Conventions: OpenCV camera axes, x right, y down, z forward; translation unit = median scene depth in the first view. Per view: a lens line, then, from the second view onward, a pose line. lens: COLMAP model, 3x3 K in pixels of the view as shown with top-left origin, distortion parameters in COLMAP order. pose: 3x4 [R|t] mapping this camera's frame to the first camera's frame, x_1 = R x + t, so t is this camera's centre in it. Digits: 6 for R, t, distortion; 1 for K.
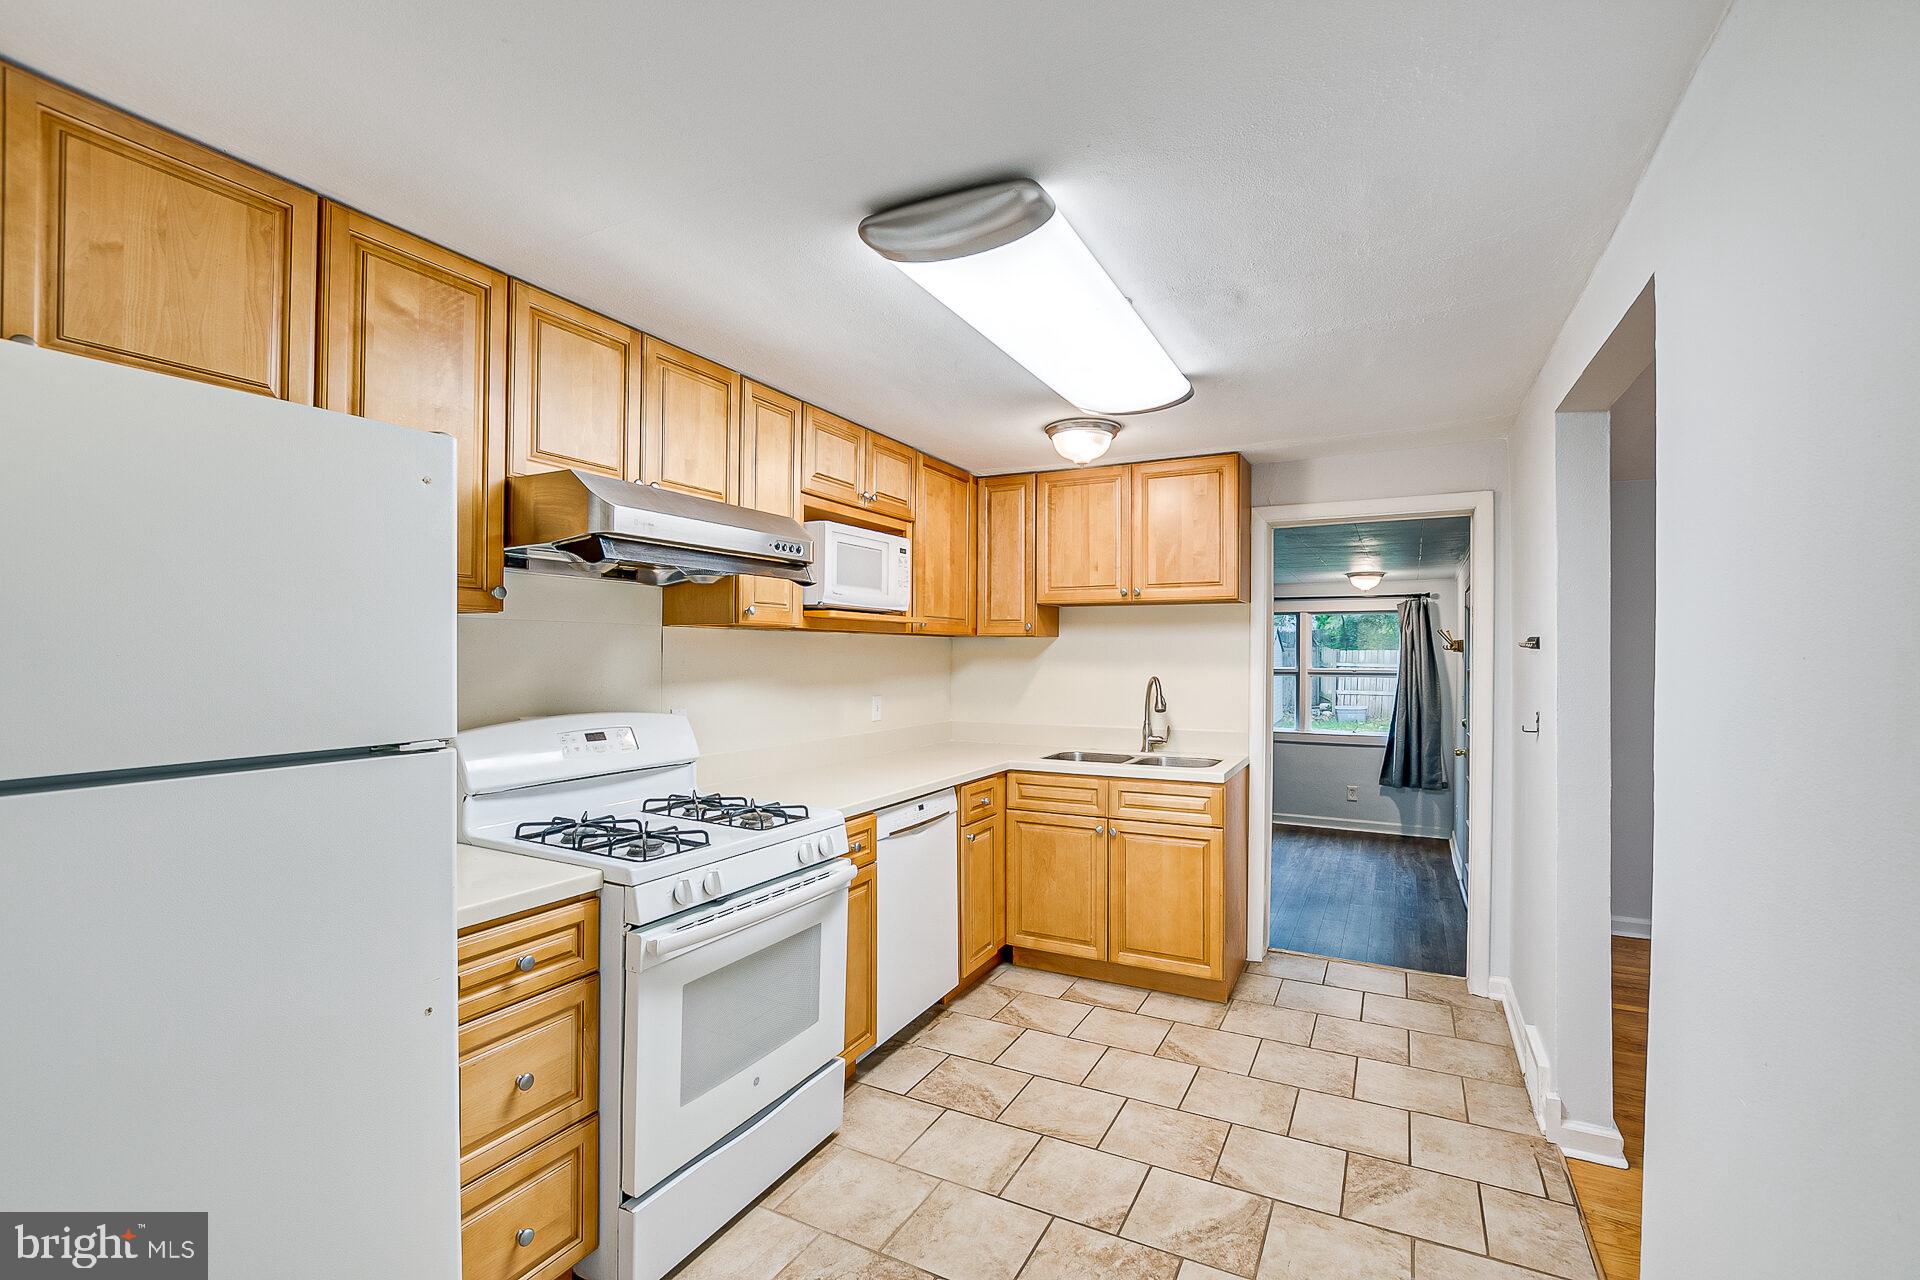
lens RADIAL K [[846.6, 0, 954.4], [0, 846.6, 653.5], [0, 0, 1]] dist [-0.021309, 0.002548]
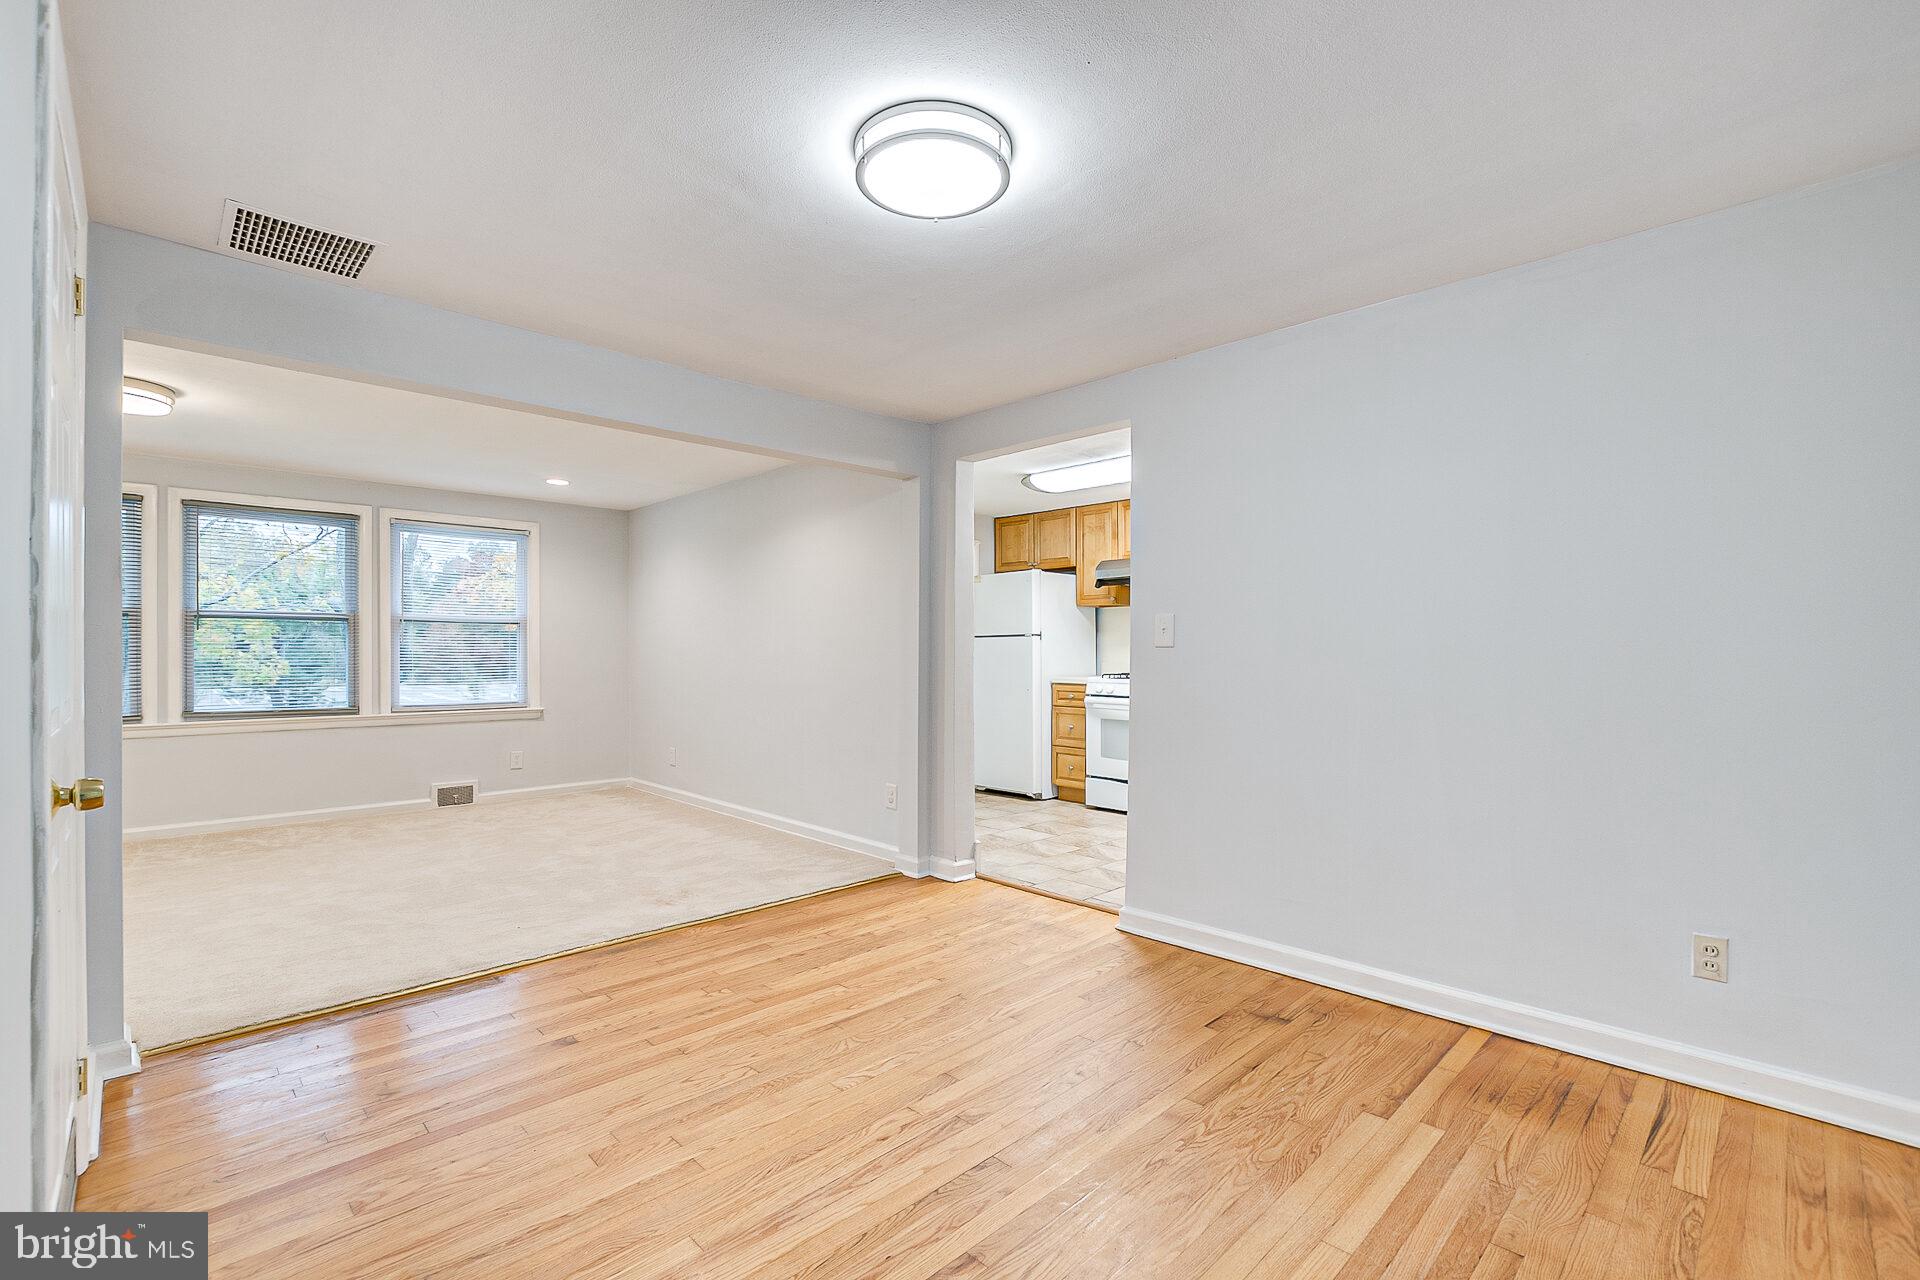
lens RADIAL K [[846.6, 0, 950.2], [0, 846.6, 648.2], [0, 0, 1]] dist [-0.021309, 0.002548]
pose [[-0.318117, -0.011019, -0.947987, 1.400827], [-0.003315, 0.999939, -0.010511, 0.080265], [0.948046, -0.000201, -0.318134, 0.718402]]
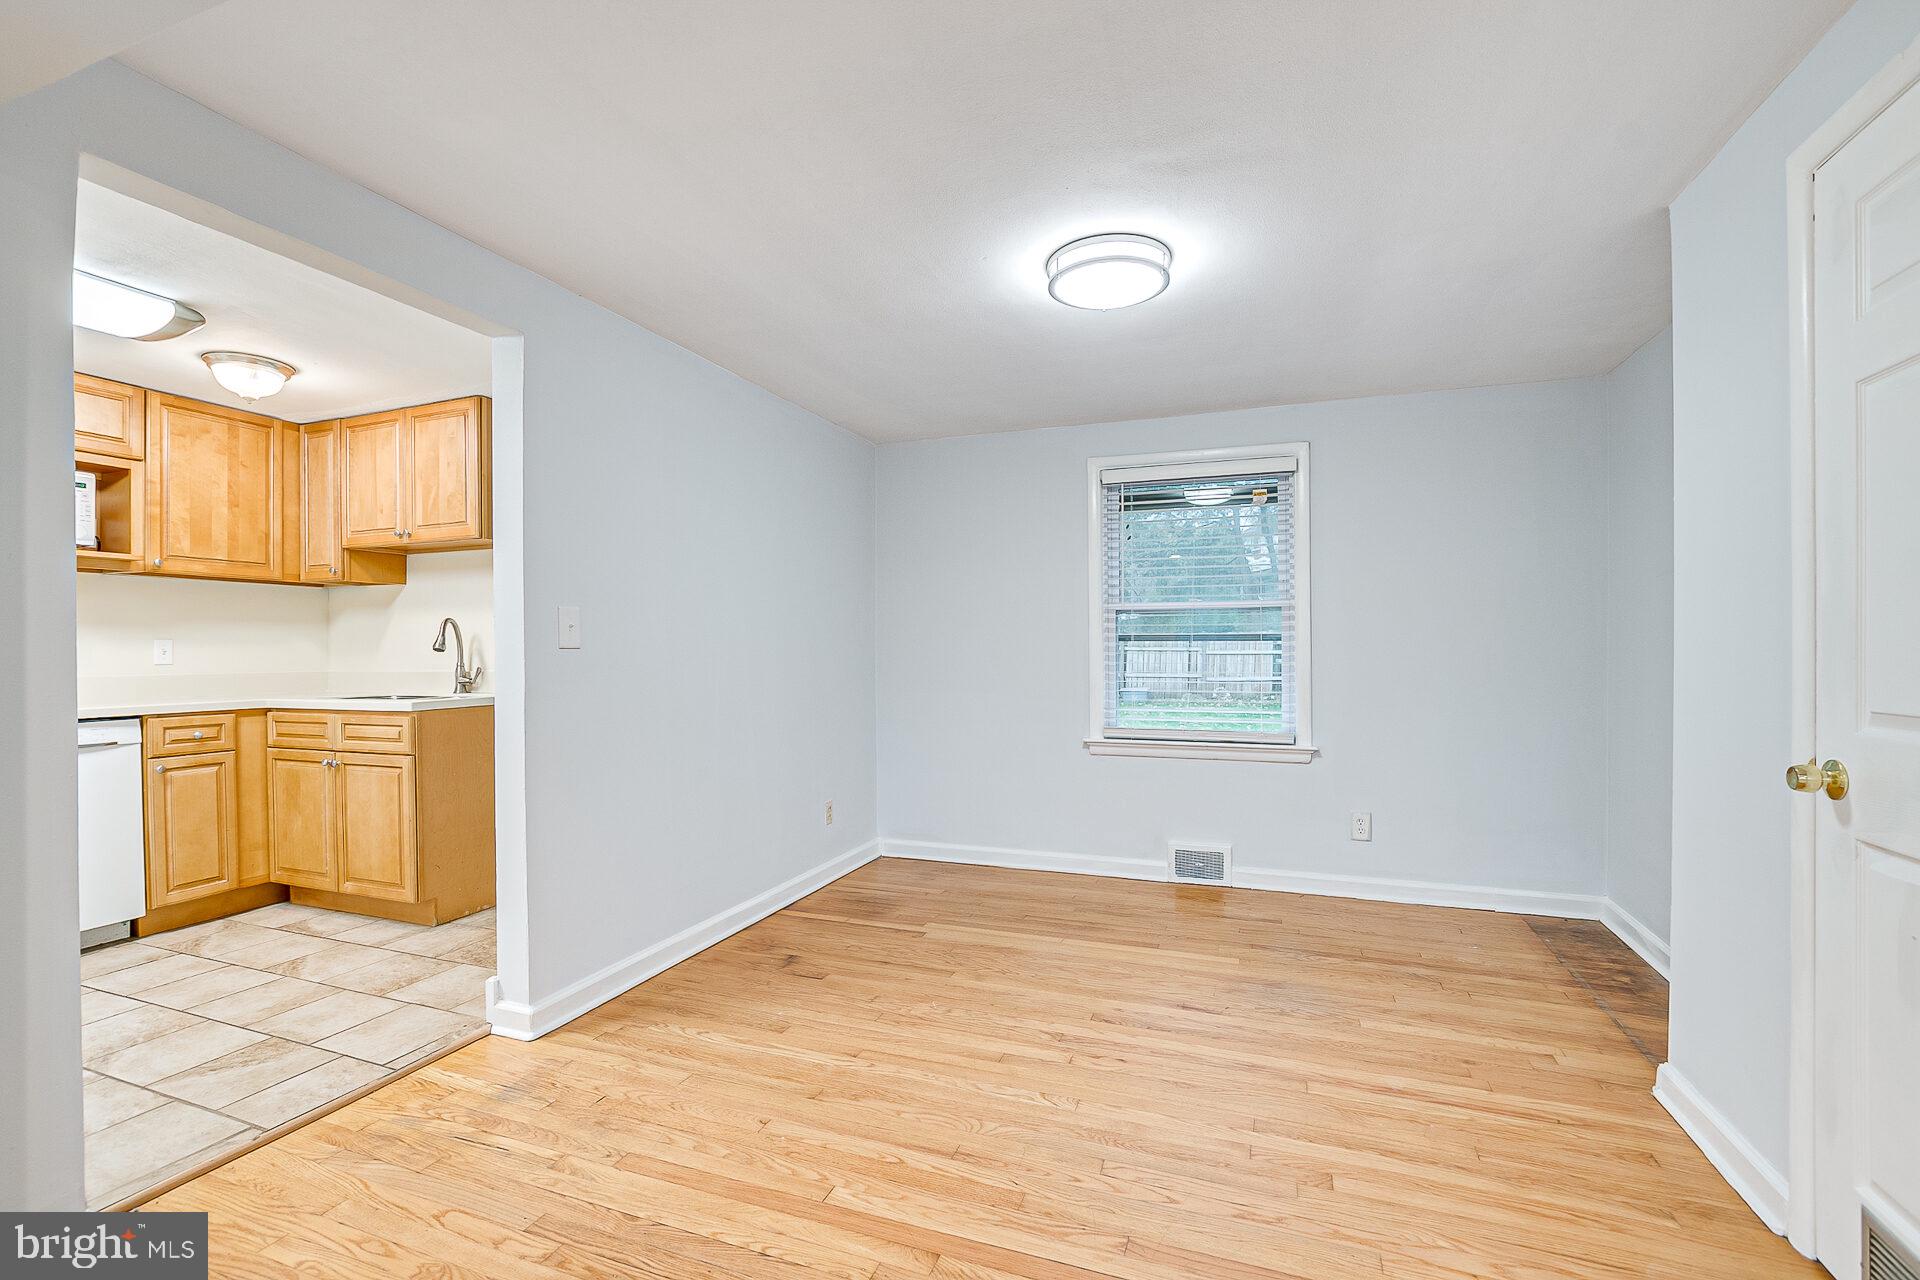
lens RADIAL K [[846.6, 0, 950.9], [0, 846.6, 652.2], [0, 0, 1]] dist [-0.021309, 0.002548]
pose [[0.993322, -0.009851, 0.114950, 0.733281], [0.009463, 0.999948, 0.003923, 0.071424], [-0.114983, -0.002809, 0.993363, -0.080620]]
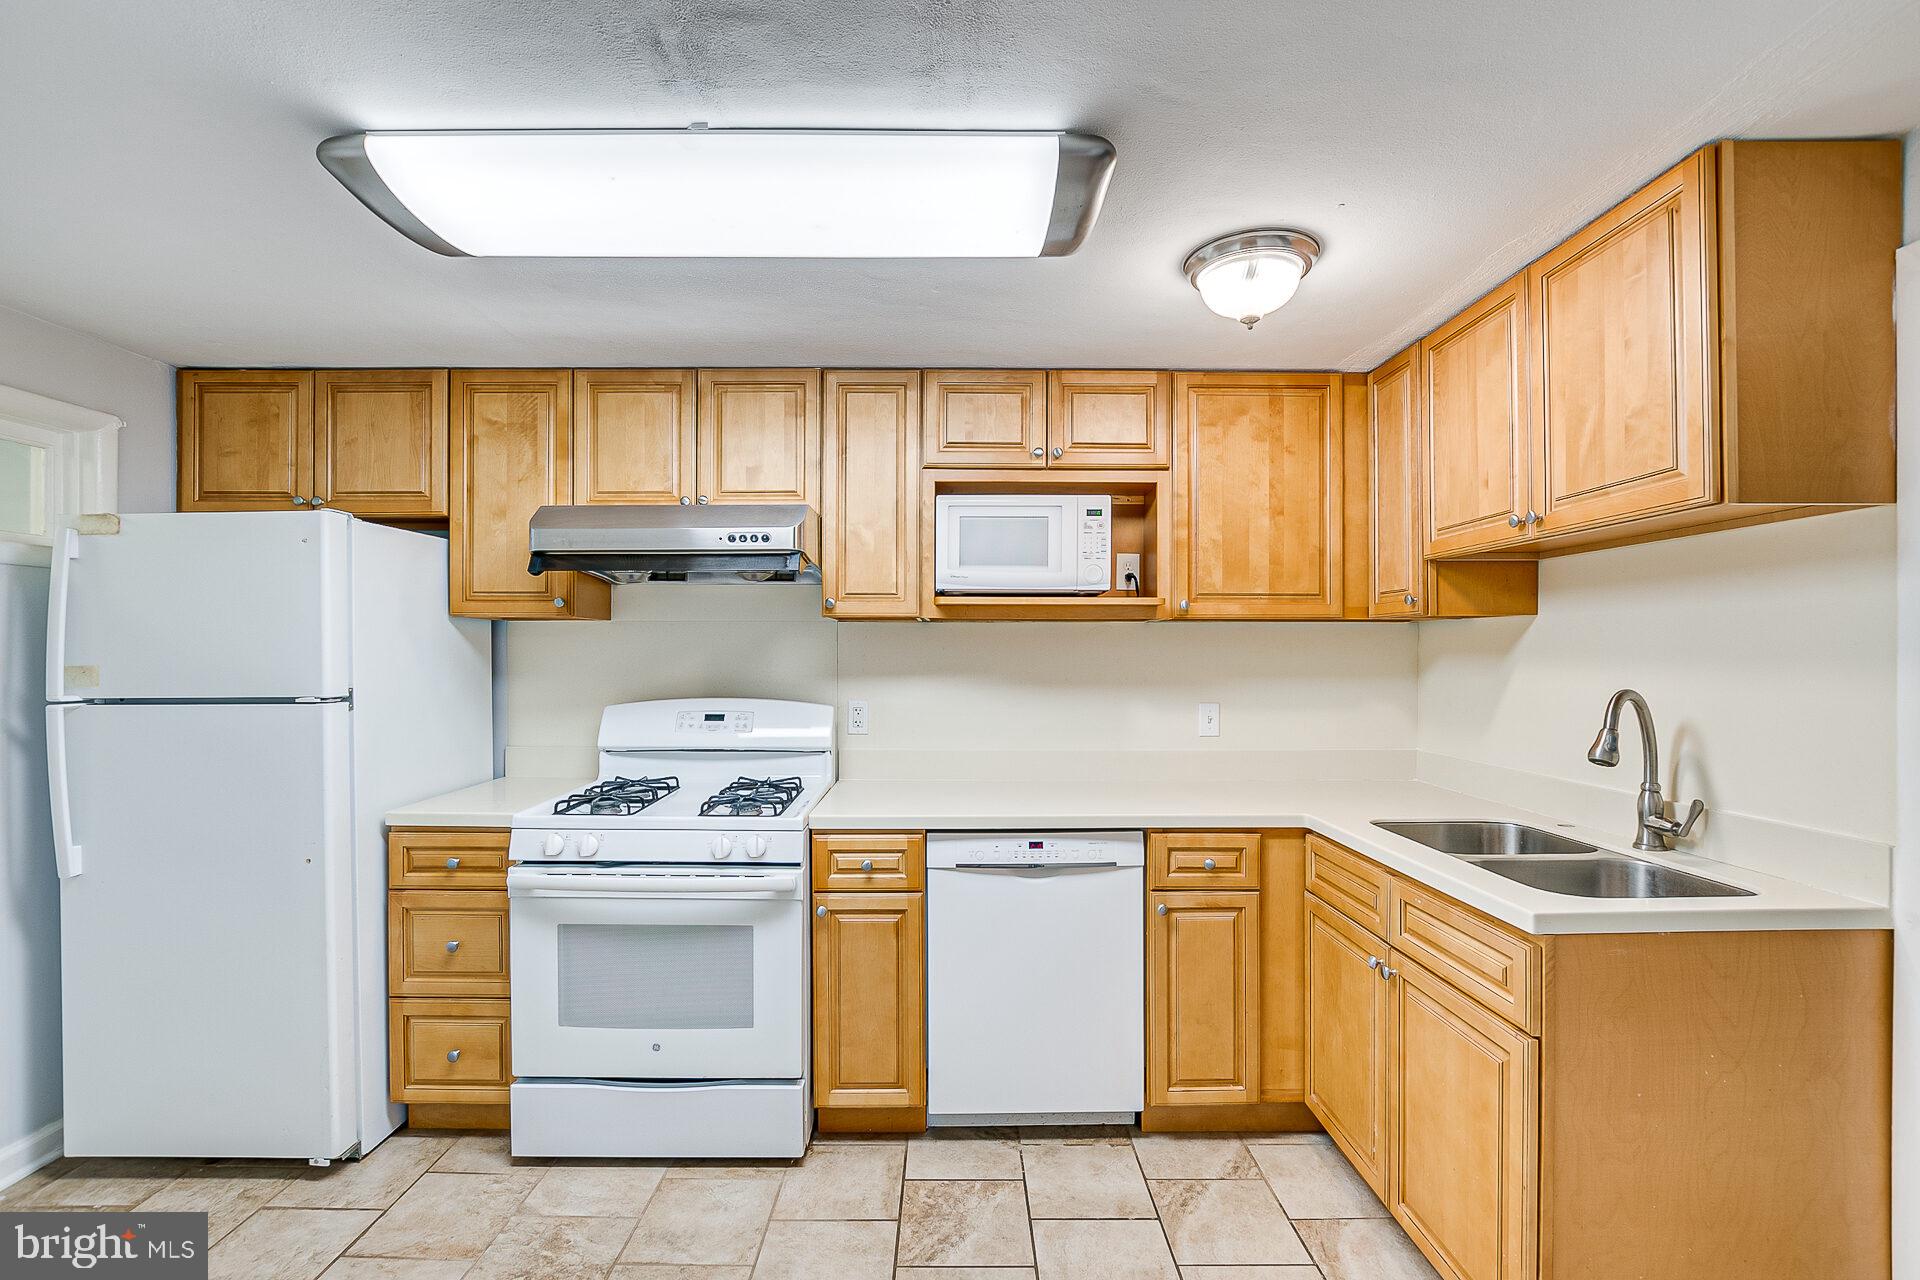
lens RADIAL K [[846.6, 0, 955.2], [0, 846.6, 653.8], [0, 0, 1]] dist [-0.021309, 0.002548]
pose [[0.467639, -0.004865, -0.883906, 0.481401], [0.000667, 0.999987, -0.005151, 0.009452], [0.883919, 0.001819, 0.467636, 0.457090]]
